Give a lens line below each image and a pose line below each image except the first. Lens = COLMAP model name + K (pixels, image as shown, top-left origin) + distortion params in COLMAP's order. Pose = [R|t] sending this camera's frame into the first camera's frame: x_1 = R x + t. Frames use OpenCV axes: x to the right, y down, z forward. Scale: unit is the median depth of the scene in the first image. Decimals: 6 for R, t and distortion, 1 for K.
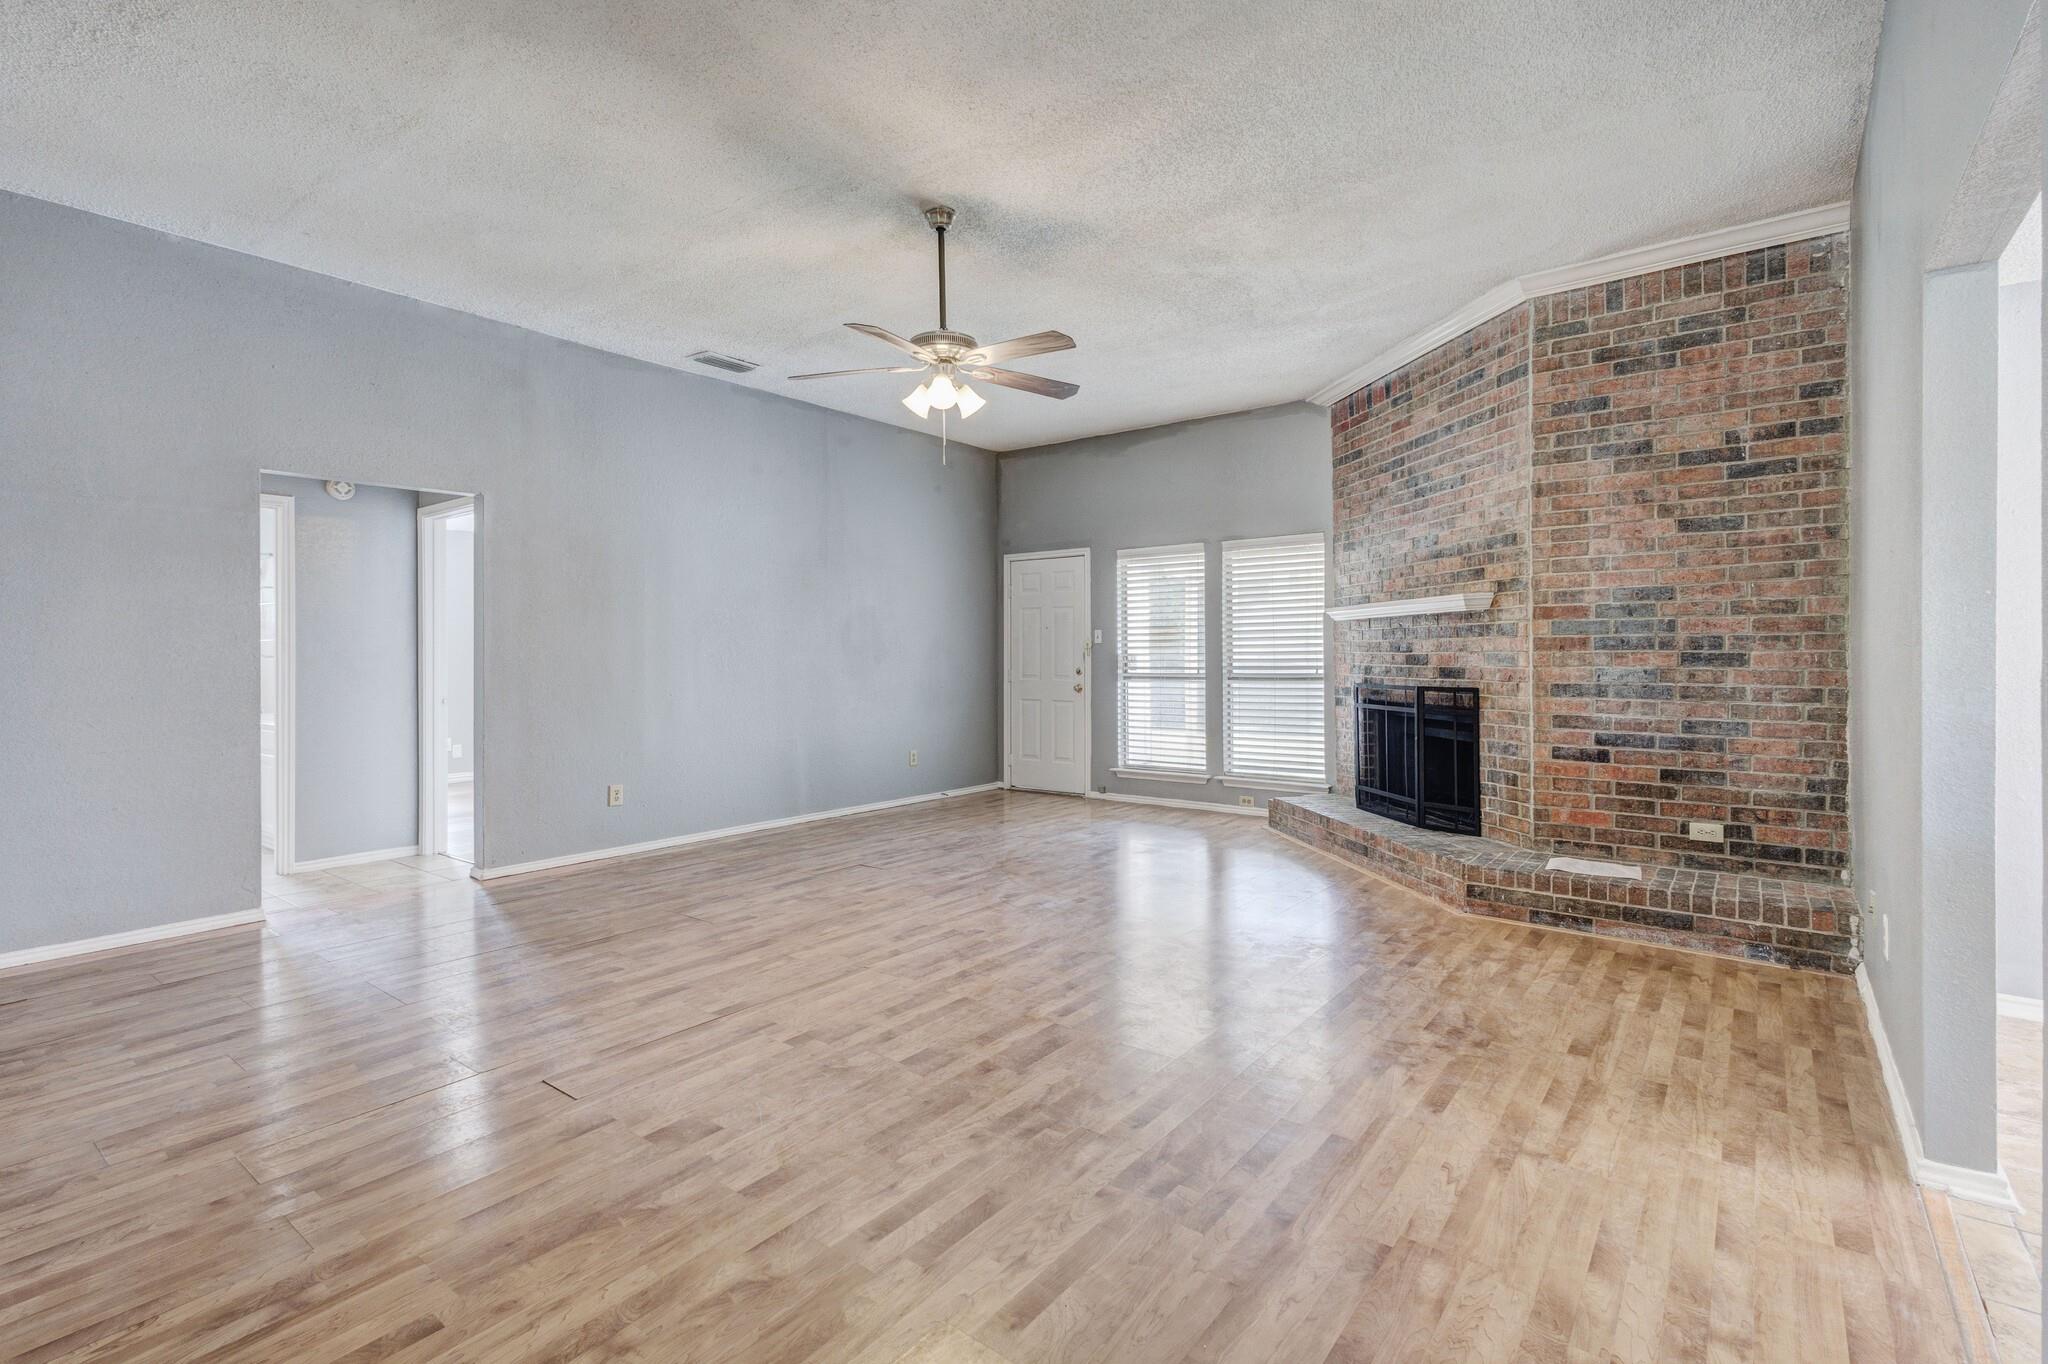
lens RADIAL K [[954.5, 0, 1030.5], [0, 954.5, 654.1], [0, 0, 1]] dist [0.002240, 0.000394]
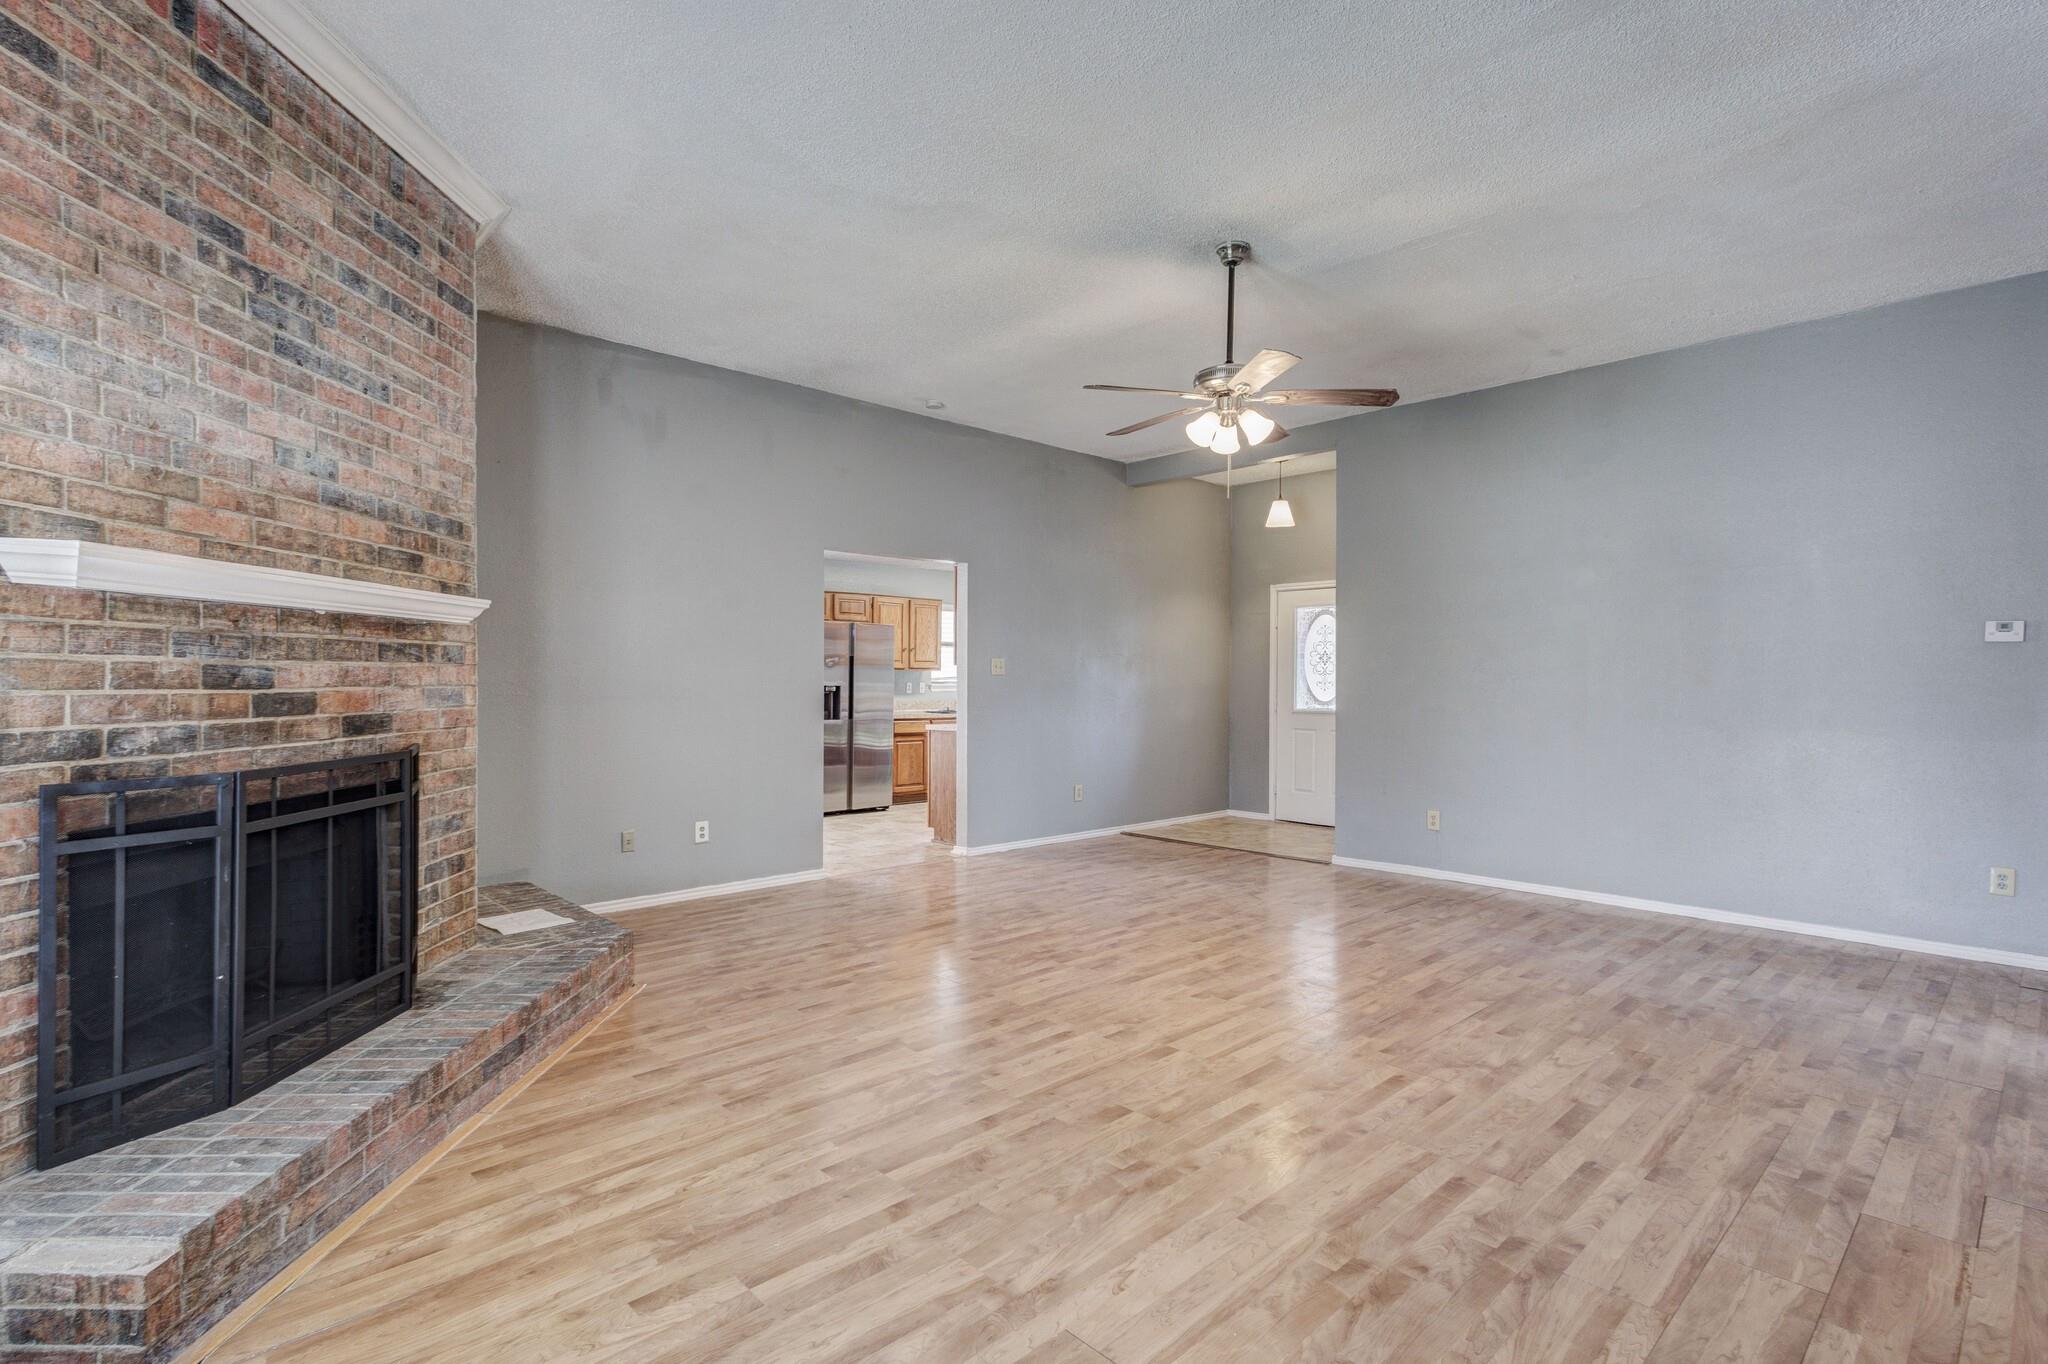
lens RADIAL K [[974.6, 0, 1020.2], [0, 974.6, 691.3], [0, 0, 1]] dist [0.003492, -0.000570]
pose [[-0.987619, -0.001569, 0.156865, -0.029604], [0.000444, 0.999918, 0.012799, -0.007940], [-0.156872, 0.012710, -0.987537, 1.730673]]
